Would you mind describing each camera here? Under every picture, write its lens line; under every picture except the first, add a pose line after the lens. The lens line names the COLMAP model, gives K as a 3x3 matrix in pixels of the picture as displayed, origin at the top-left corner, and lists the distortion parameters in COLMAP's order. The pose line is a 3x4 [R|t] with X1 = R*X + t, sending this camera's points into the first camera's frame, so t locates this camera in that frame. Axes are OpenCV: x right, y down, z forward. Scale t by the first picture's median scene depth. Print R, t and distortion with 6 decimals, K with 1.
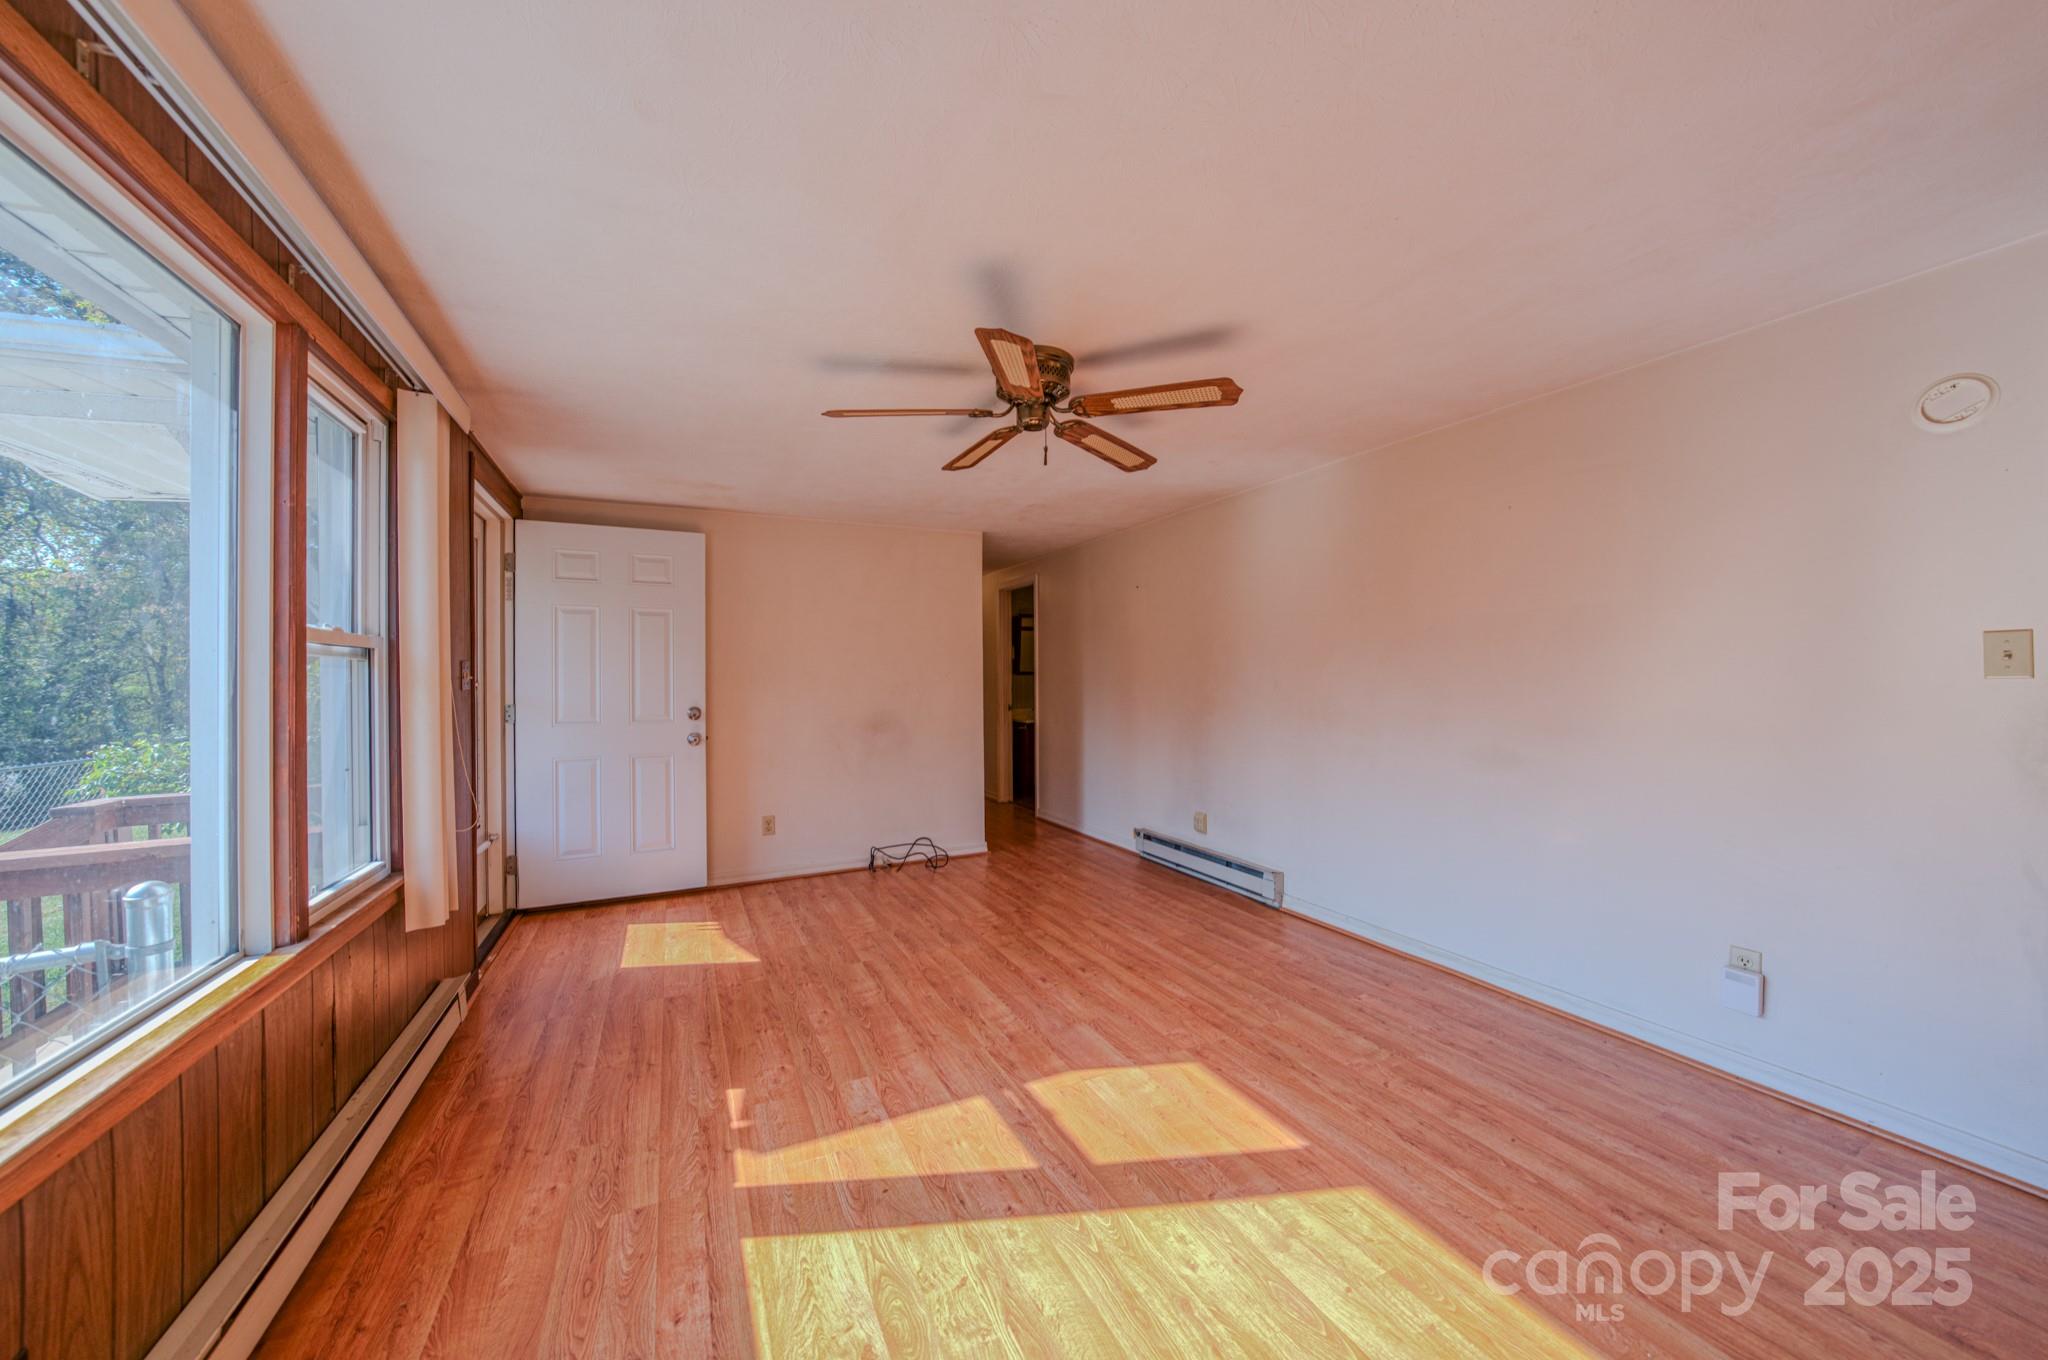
lens RADIAL K [[714.0, 0, 1035.4], [0, 714.0, 673.0], [0, 0, 1]] dist [-0.018138, 0.003642]
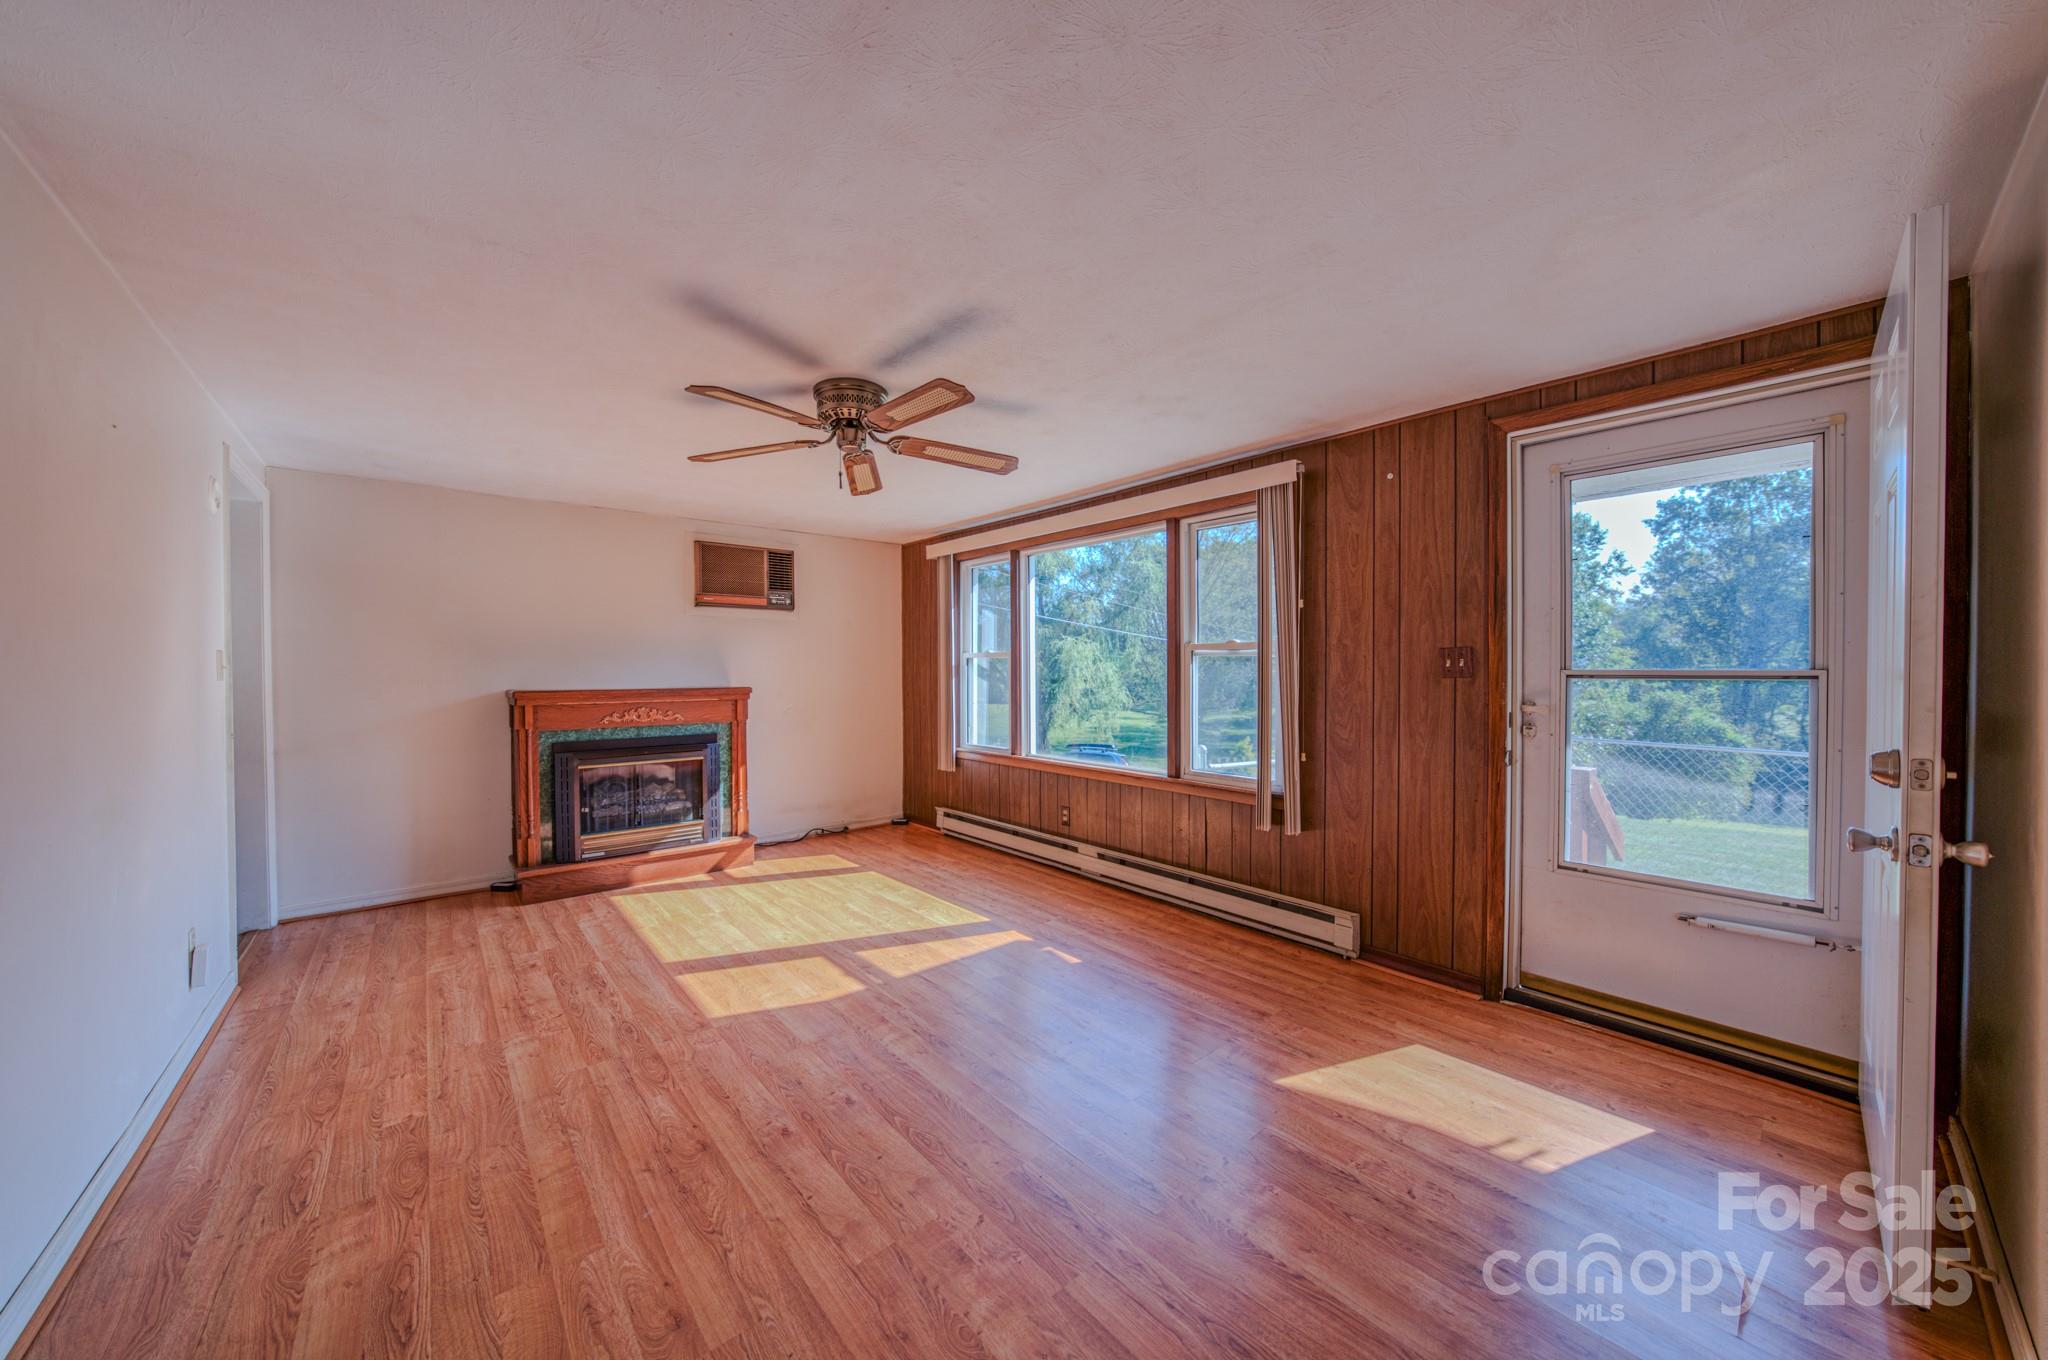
lens RADIAL K [[714.0, 0, 1023.6], [0, 714.0, 680.9], [0, 0, 1]] dist [-0.018138, 0.003642]
pose [[-0.971691, 0.016091, -0.235707, 0.002907], [0.013735, 0.999838, 0.011631, 0.010081], [0.235856, 0.008064, -0.971755, 2.001104]]
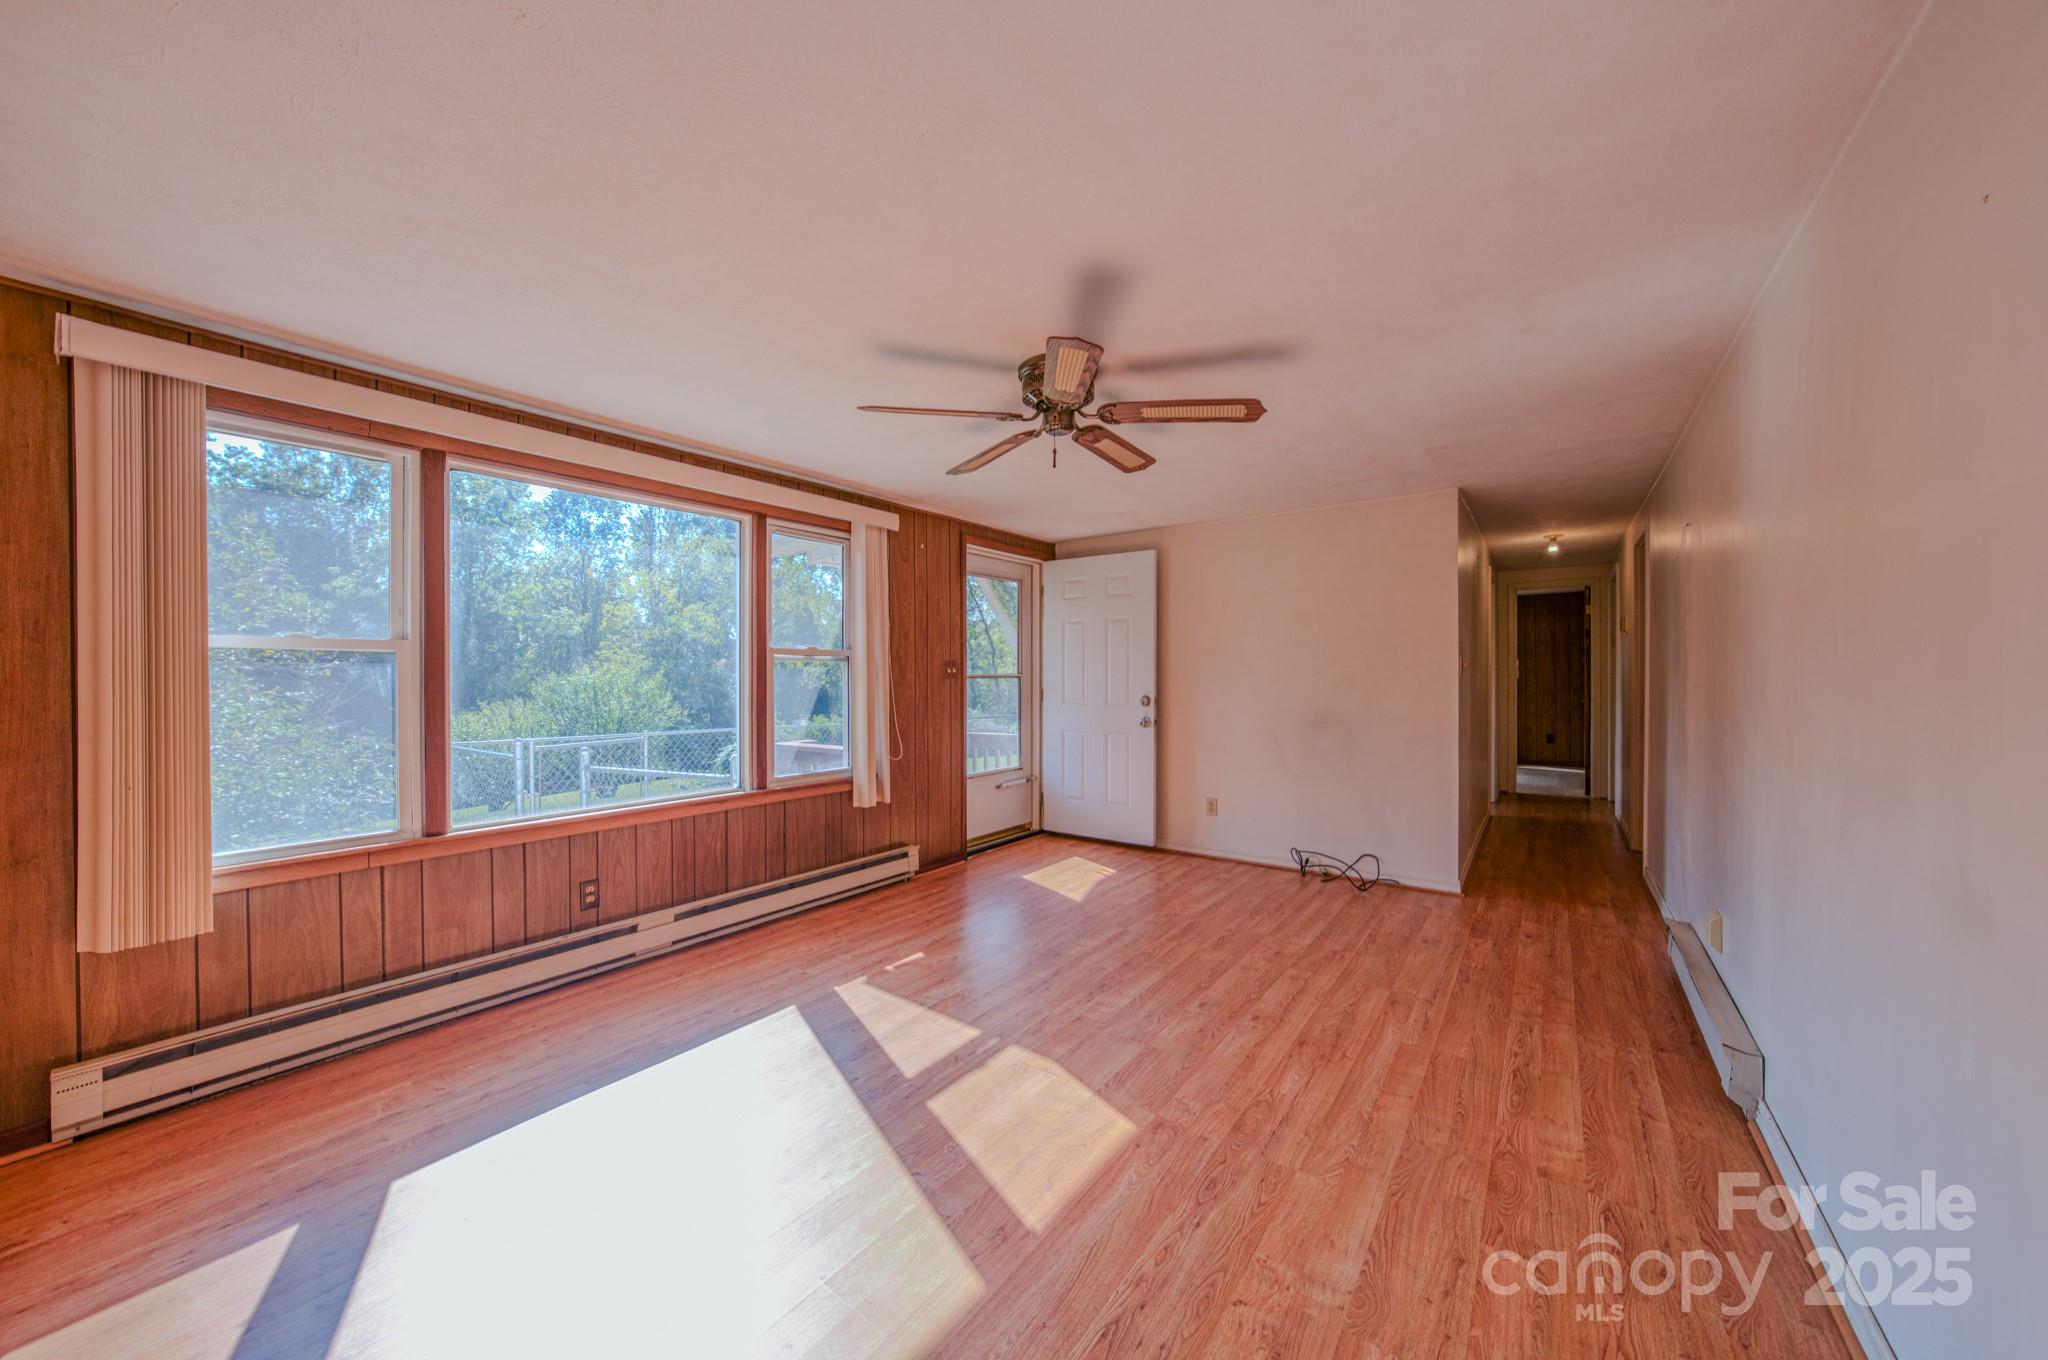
lens RADIAL K [[714.0, 0, 1030.0], [0, 714.0, 681.2], [0, 0, 1]] dist [-0.018138, 0.003642]
pose [[0.450054, 0.015318, -0.892870, 0.835621], [0.005510, 0.999786, 0.019929, -0.003017], [0.892984, -0.013889, 0.449874, 0.464456]]
